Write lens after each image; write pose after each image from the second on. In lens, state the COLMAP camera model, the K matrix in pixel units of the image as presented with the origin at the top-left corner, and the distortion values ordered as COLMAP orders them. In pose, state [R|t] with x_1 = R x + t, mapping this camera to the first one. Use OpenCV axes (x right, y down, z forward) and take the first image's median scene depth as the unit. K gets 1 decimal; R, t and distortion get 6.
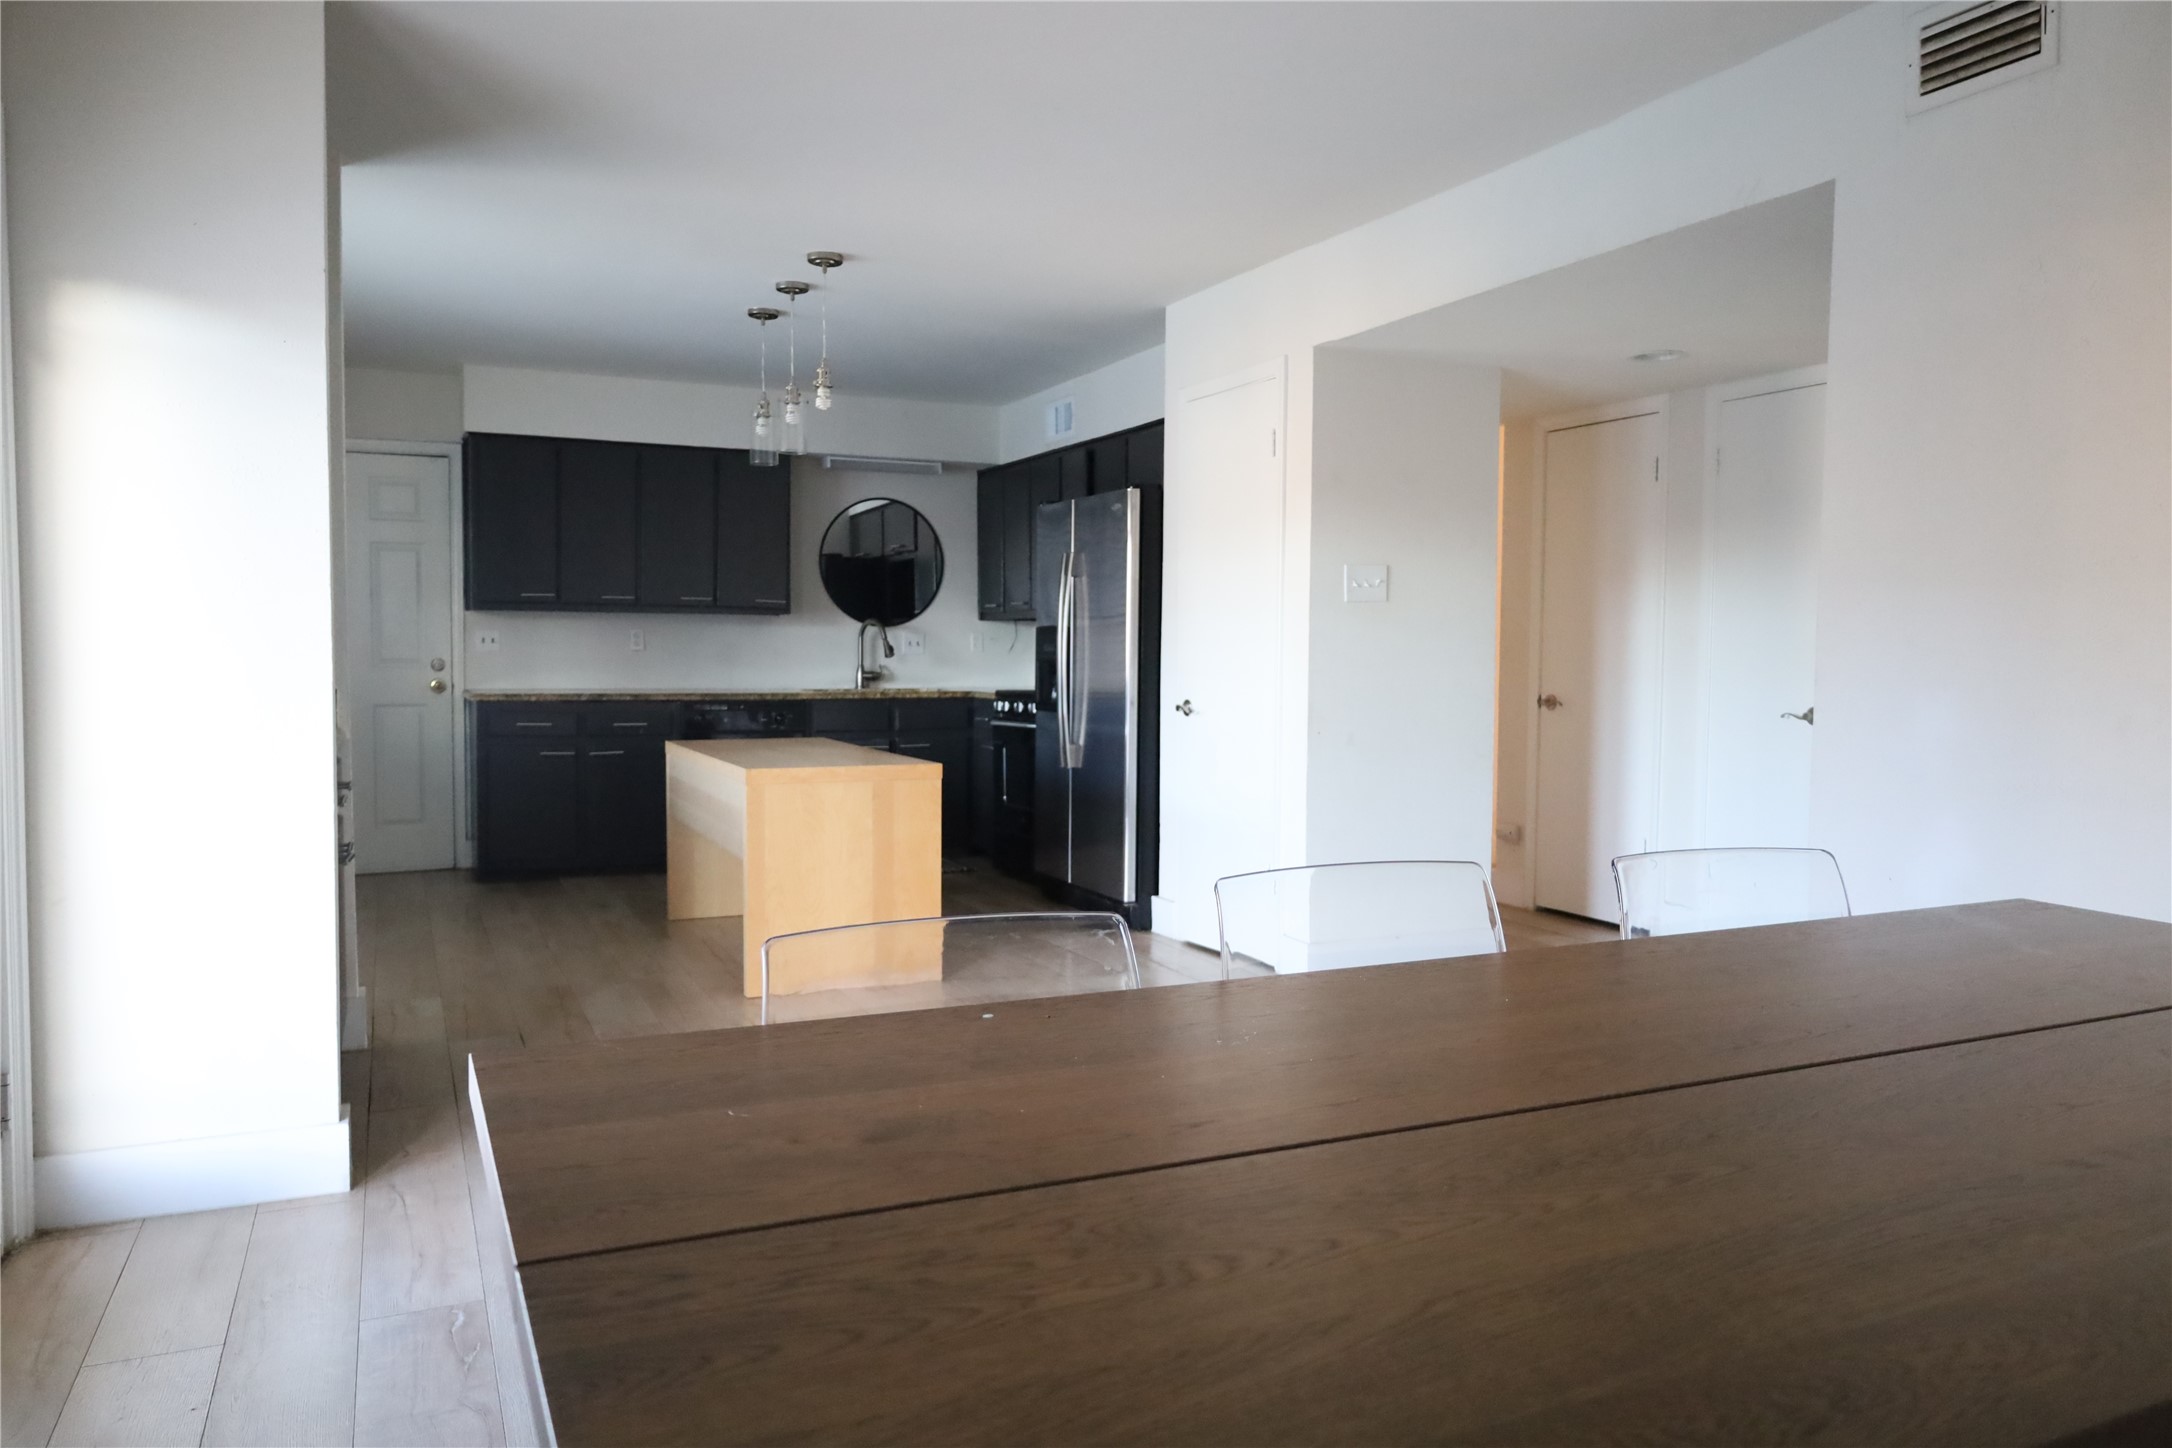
lens RADIAL K [[1507.1, 0, 1085.3], [0, 1507.1, 718.8], [0, 0, 1]] dist [-0.000251, -0.003312]
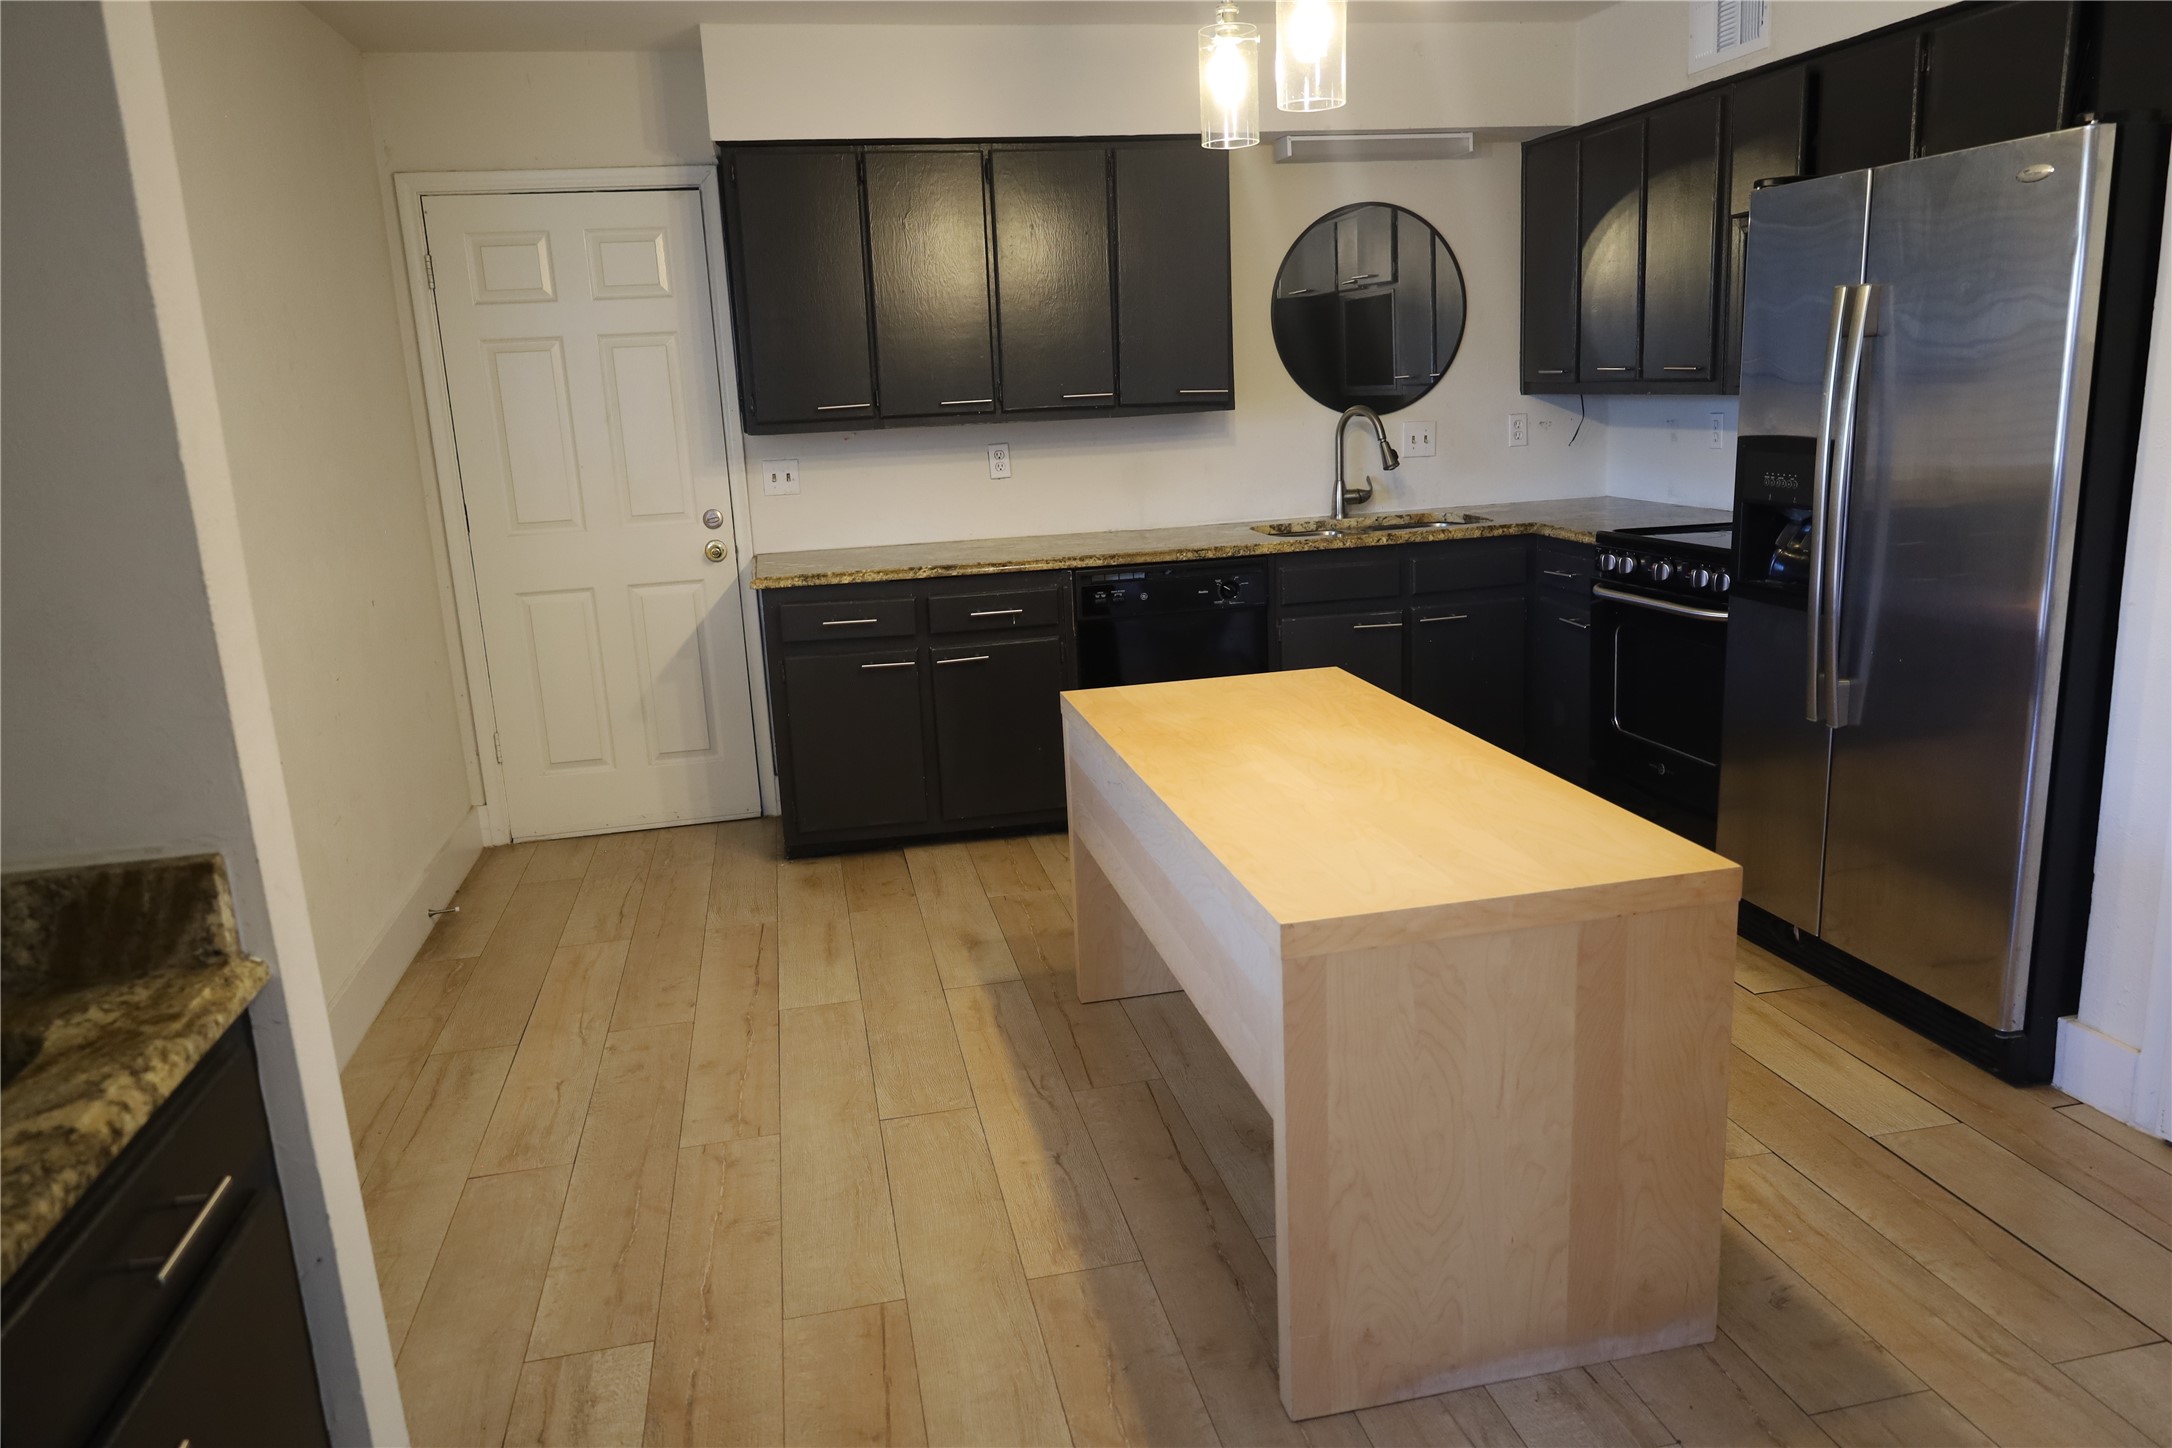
lens RADIAL K [[1507.1, 0, 1093.5], [0, 1507.1, 725.9], [0, 0, 1]] dist [-0.000251, -0.003312]
pose [[0.972947, -0.001155, -0.231026, -0.112934], [0.043851, 0.982732, 0.179762, -0.057417], [0.226829, -0.185030, 0.956197, 0.383372]]
